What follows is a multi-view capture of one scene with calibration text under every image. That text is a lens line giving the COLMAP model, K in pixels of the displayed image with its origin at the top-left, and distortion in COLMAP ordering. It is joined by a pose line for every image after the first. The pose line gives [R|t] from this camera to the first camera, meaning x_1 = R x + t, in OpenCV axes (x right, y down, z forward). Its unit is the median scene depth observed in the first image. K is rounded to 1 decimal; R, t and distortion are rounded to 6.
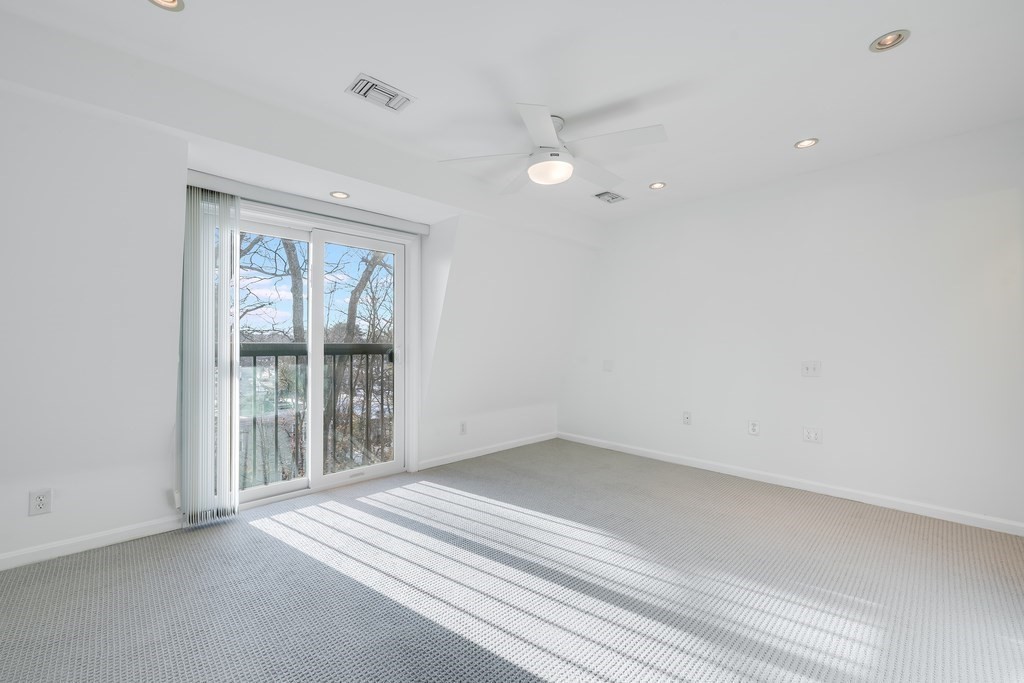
lens RADIAL K [[413.2, 0, 510.9], [0, 413.2, 340.4], [0, 0, 1]] dist [-0.001664, -0.000031]
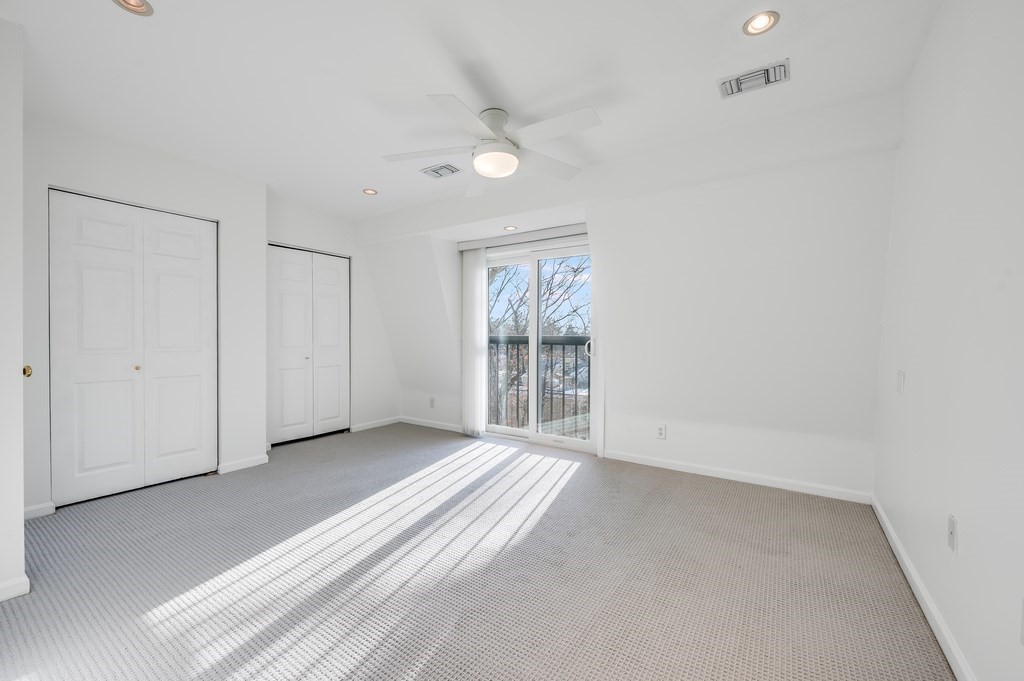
lens RADIAL K [[410.9, 0, 510.9], [0, 410.9, 340.1], [0, 0, 1]] dist [-0.001212, 0.000052]
pose [[0.215571, 0.008609, -0.976450, 0.993062], [0.003082, 0.999950, 0.009496, 0.011222], [0.976483, -0.005056, 0.215533, 0.742725]]
